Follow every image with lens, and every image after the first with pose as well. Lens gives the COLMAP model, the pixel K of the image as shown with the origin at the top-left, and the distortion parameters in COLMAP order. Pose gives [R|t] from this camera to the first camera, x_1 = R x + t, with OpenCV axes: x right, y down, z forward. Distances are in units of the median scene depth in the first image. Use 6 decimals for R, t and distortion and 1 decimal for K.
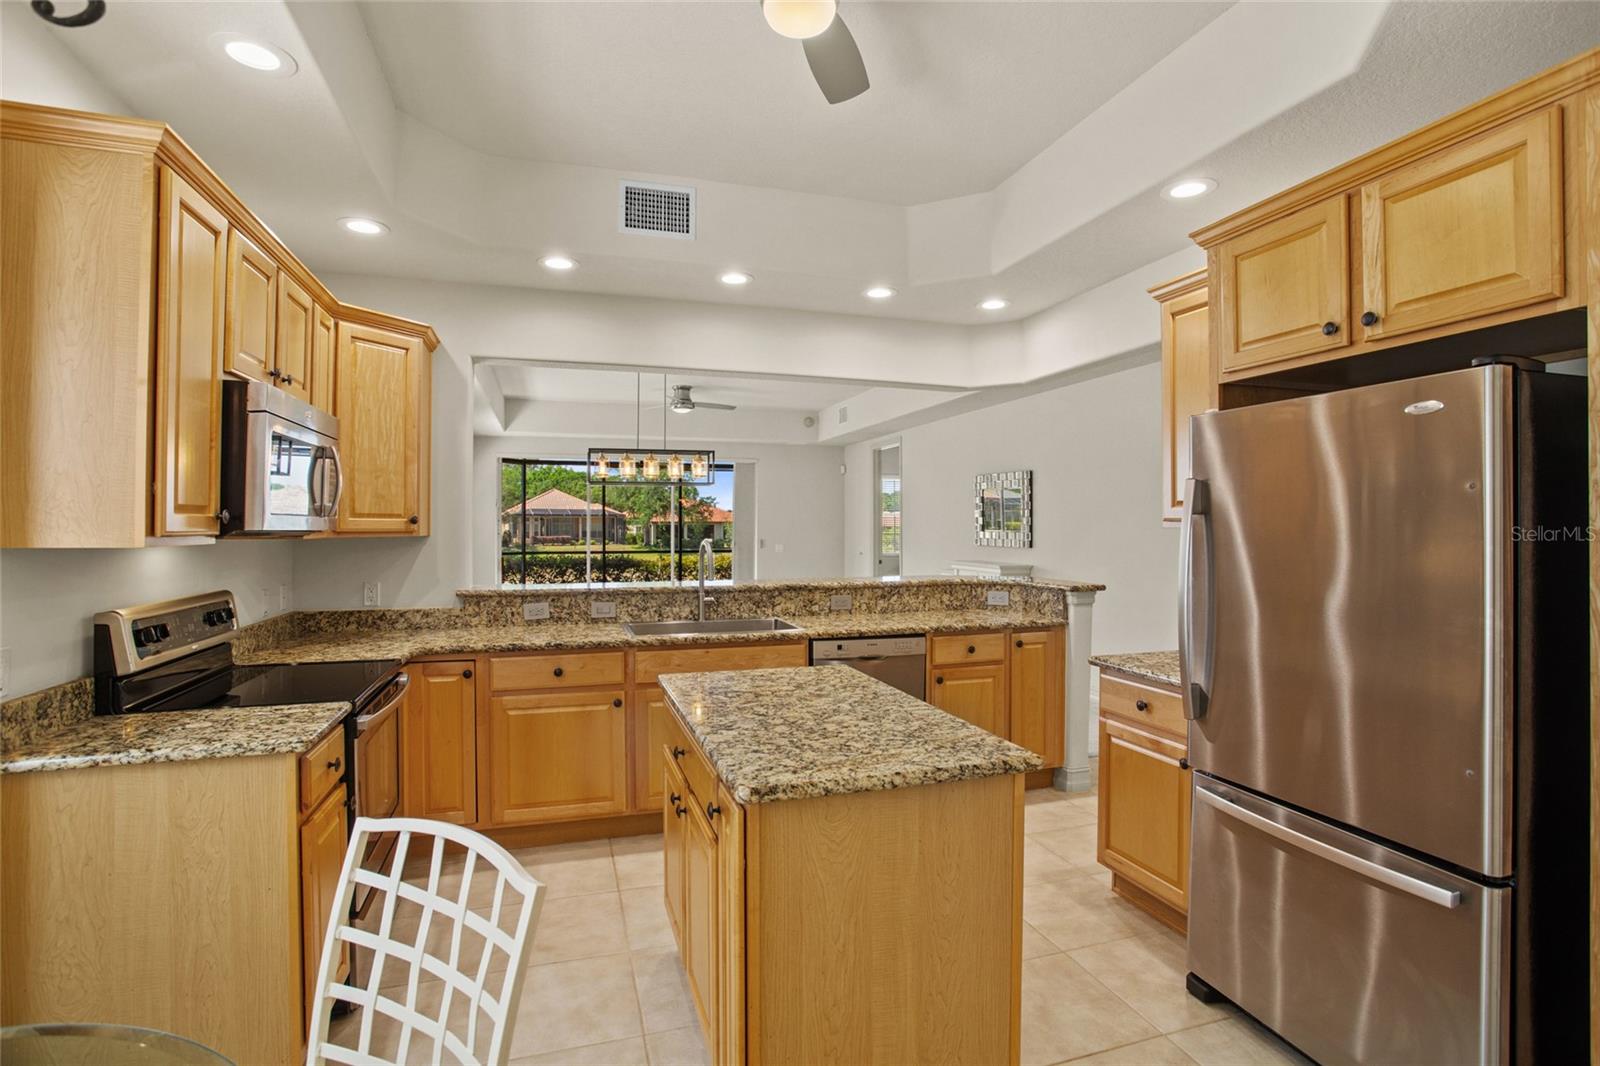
lens RADIAL K [[776.2, 0, 801.9], [0, 776.2, 520.6], [0, 0, 1]] dist [-0.064735, 0.026403]
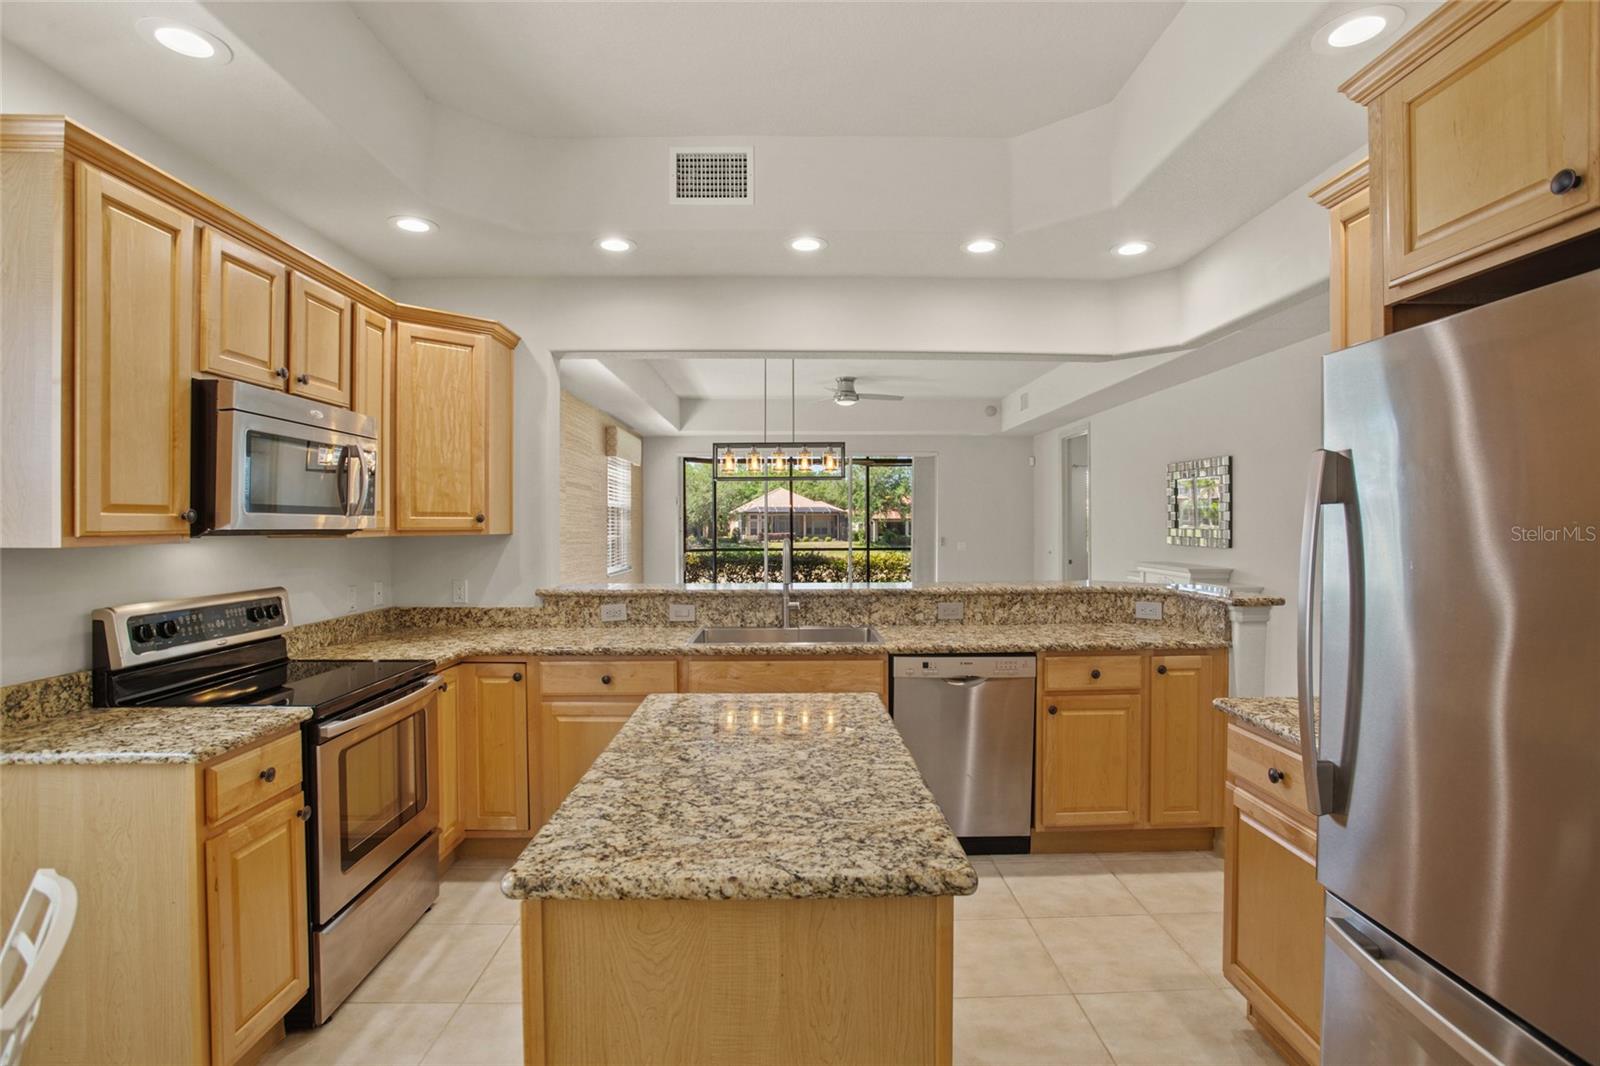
lens RADIAL K [[772.7, 0, 803.5], [0, 772.7, 524.6], [0, 0, 1]] dist [-0.061035, 0.023246]
pose [[0.959169, -0.002931, -0.282818, 0.184535], [0.005534, 0.999949, 0.008406, 0.001302], [0.282779, -0.009628, 0.959137, 0.174194]]
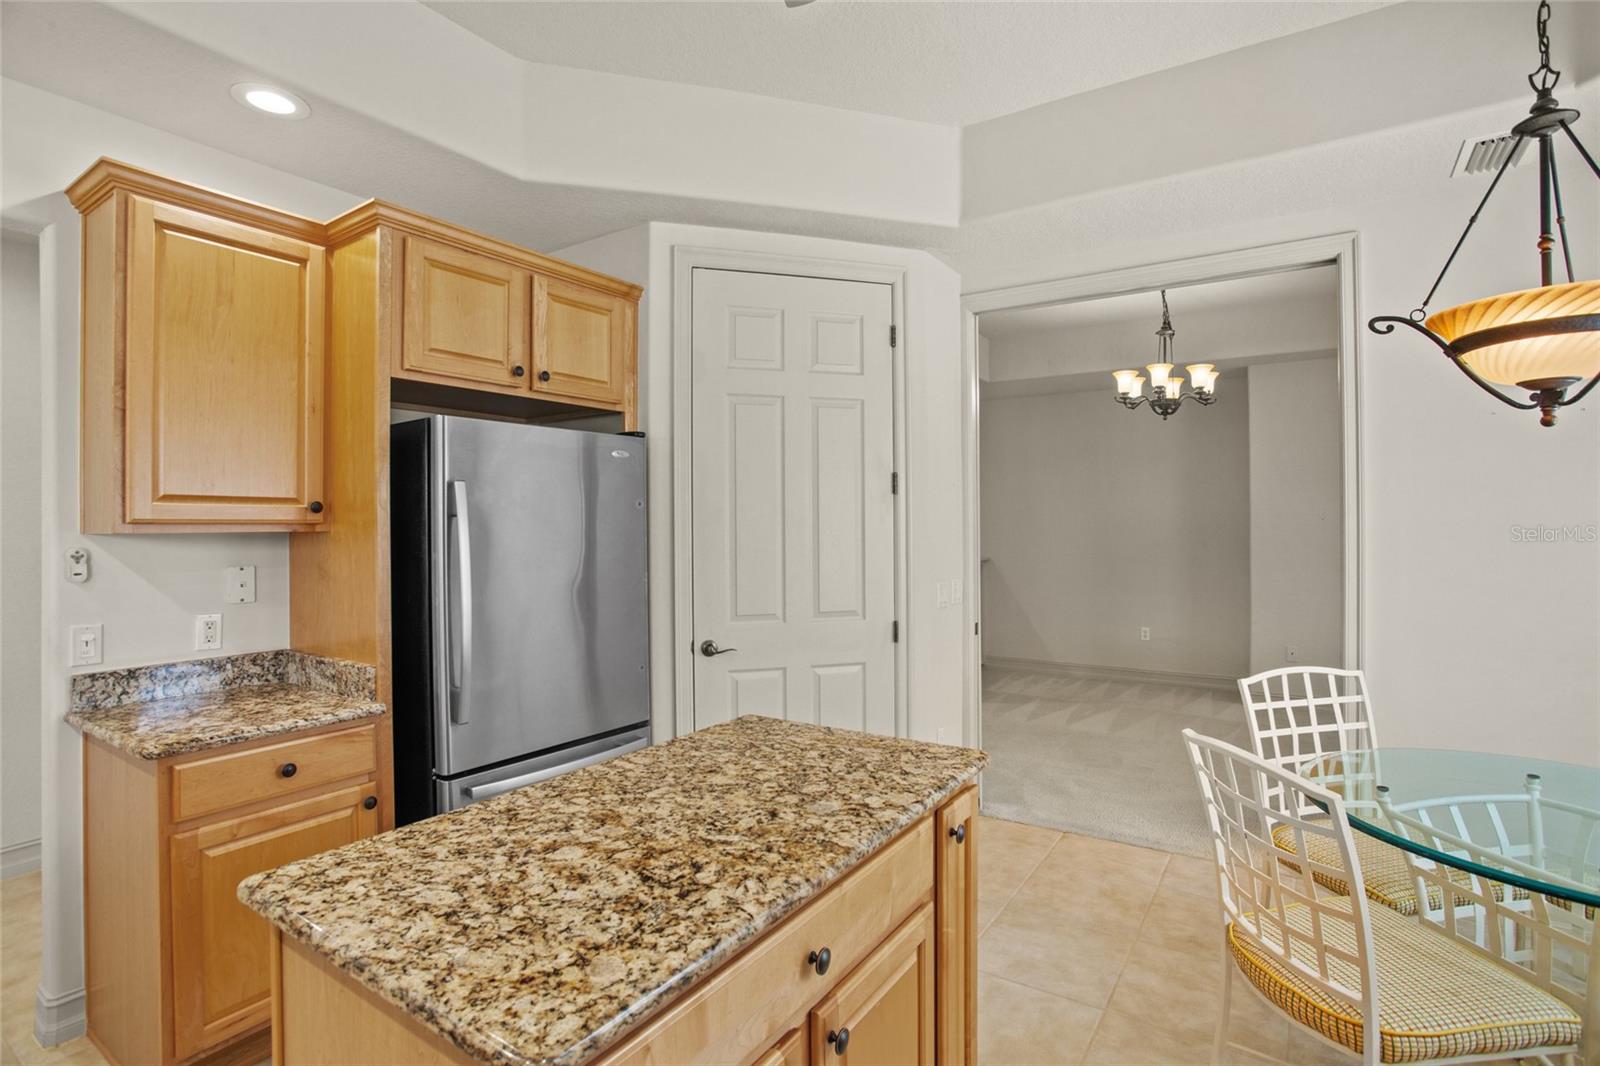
lens RADIAL K [[774.6, 0, 809.9], [0, 774.6, 535.9], [0, 0, 1]] dist [-0.060336, 0.021579]
pose [[-0.630782, -0.004033, 0.775950, -0.366001], [-0.000618, 0.999989, 0.004695, 0.008252], [-0.775960, 0.002482, -0.630777, 0.879249]]
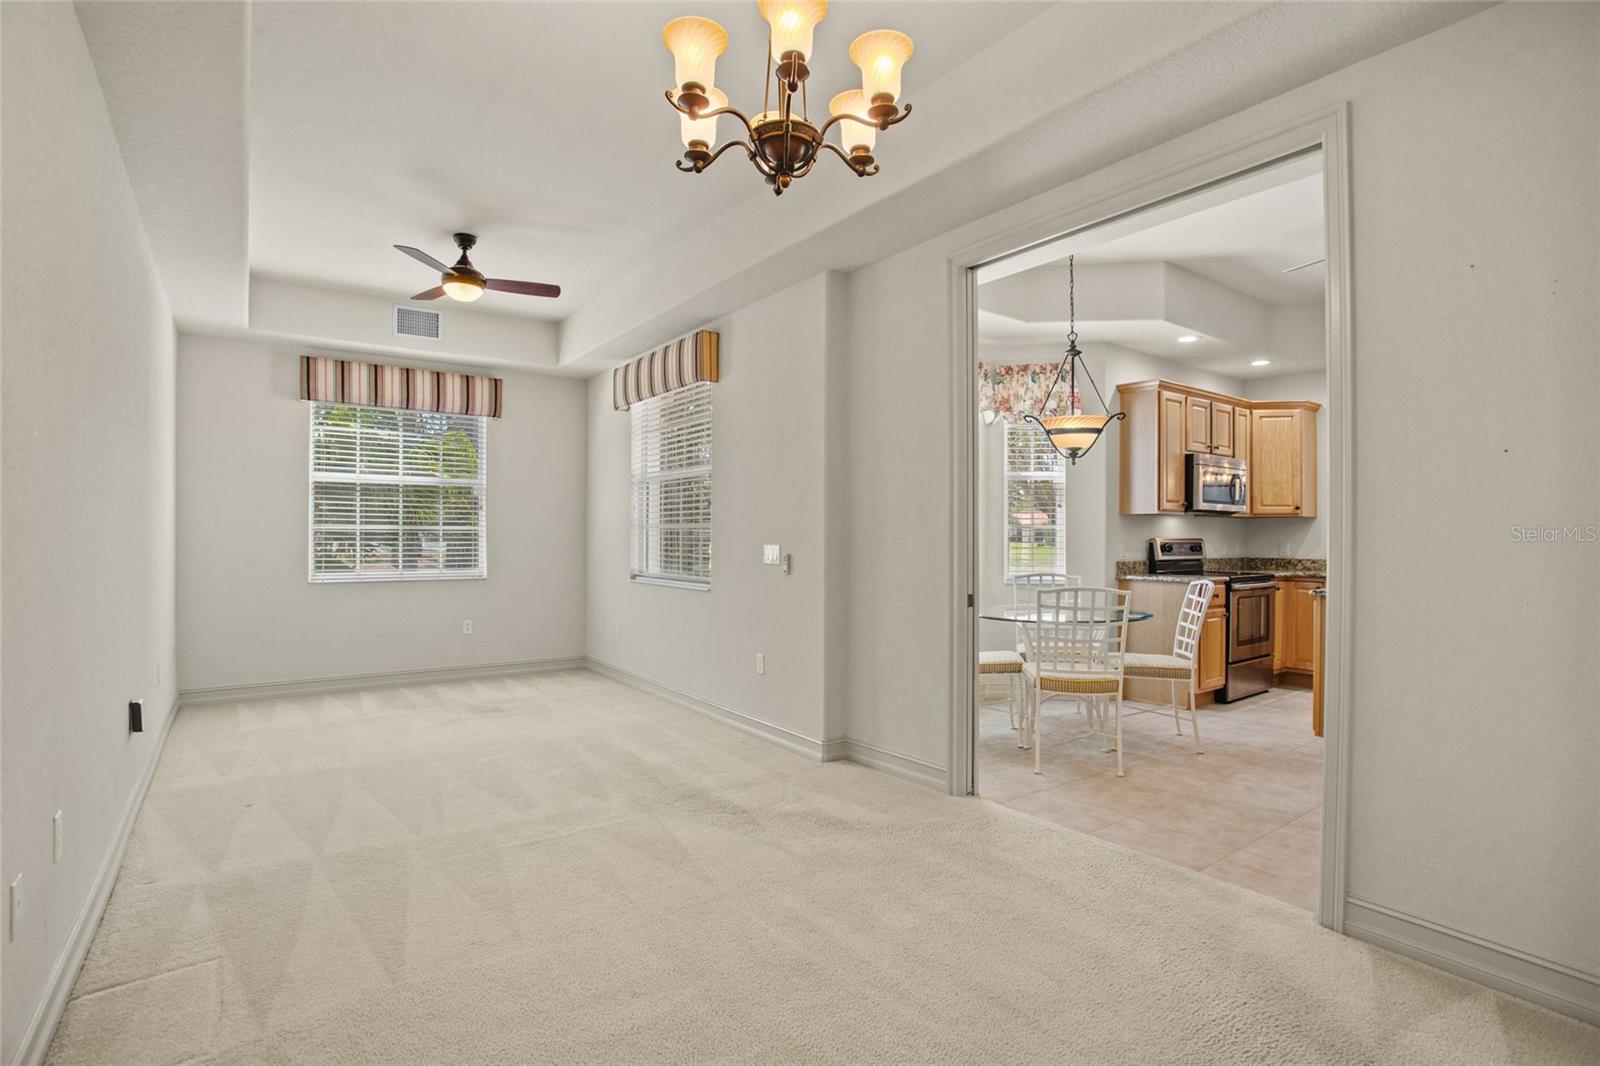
lens RADIAL K [[774.6, 0, 809.9], [0, 774.6, 535.9], [0, 0, 1]] dist [-0.060336, 0.021579]
pose [[0.319060, 0.002819, -0.947730, 0.905837], [0.004243, 0.999981, 0.004403, 0.057492], [0.947725, -0.005426, 0.319042, -0.748987]]
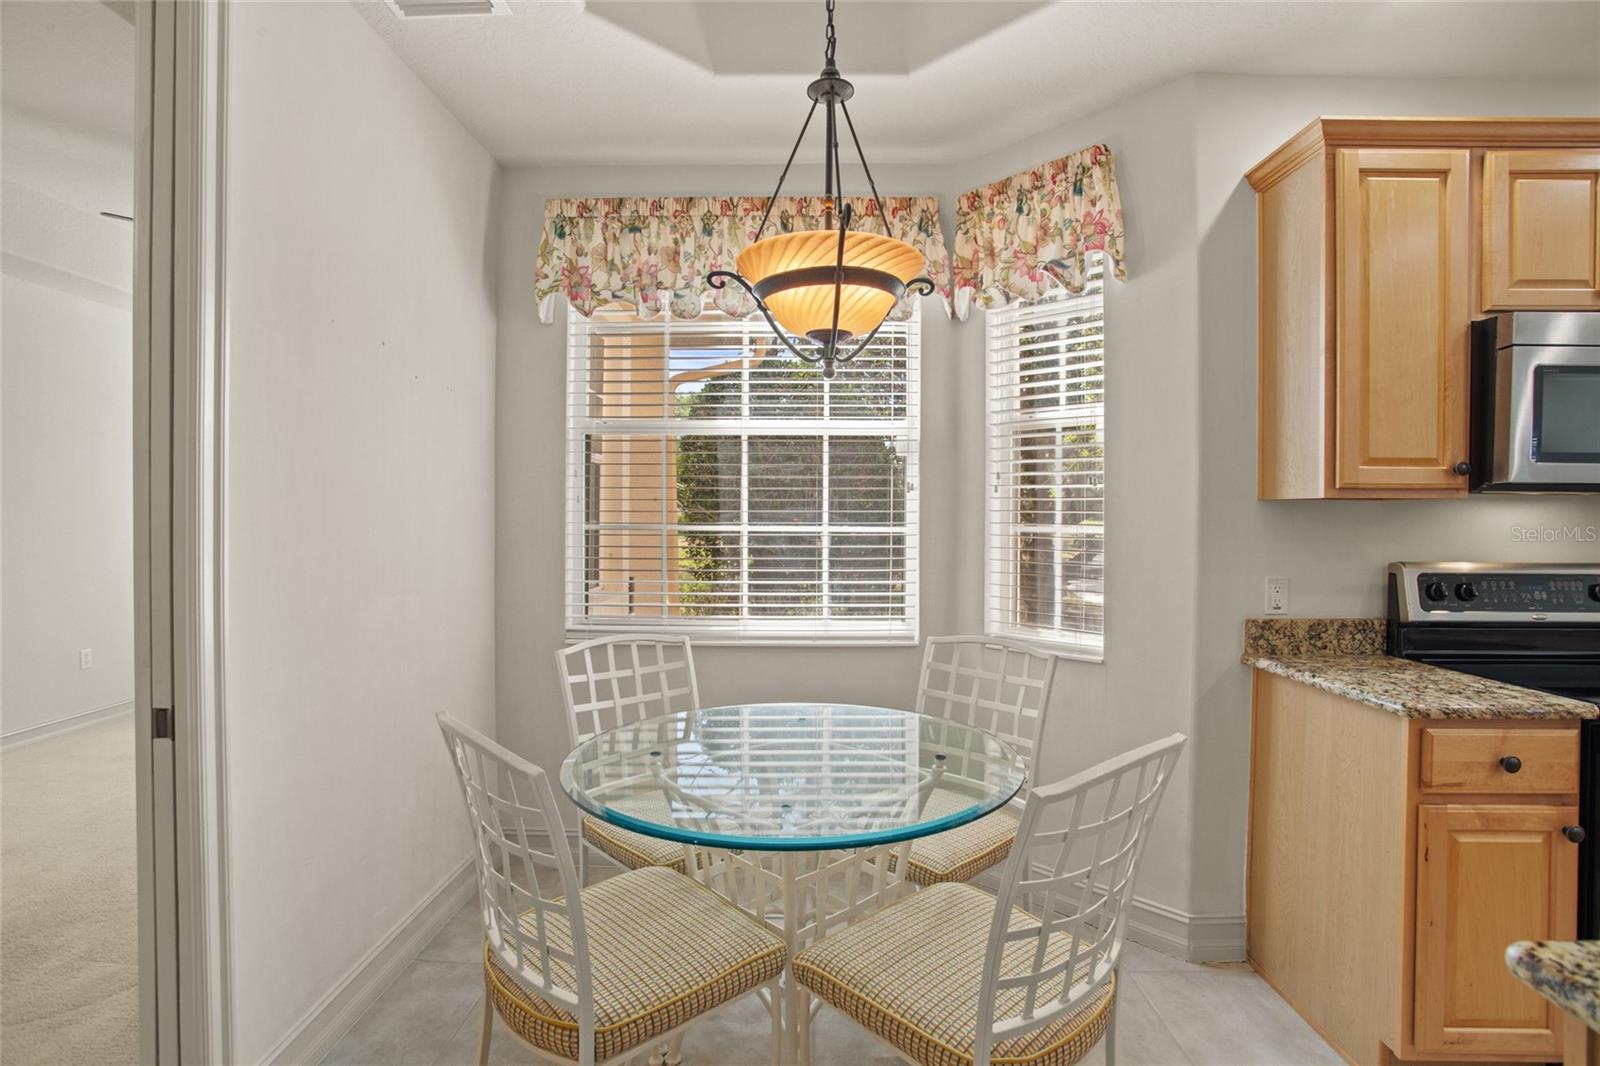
lens RADIAL K [[772.7, 0, 803.5], [0, 772.7, 524.6], [0, 0, 1]] dist [-0.061035, 0.023246]
pose [[-0.320729, 0.010290, -0.947115, 0.237143], [0.003380, 0.999947, 0.009719, 0.032826], [0.947165, -0.000084, -0.320747, 0.327630]]
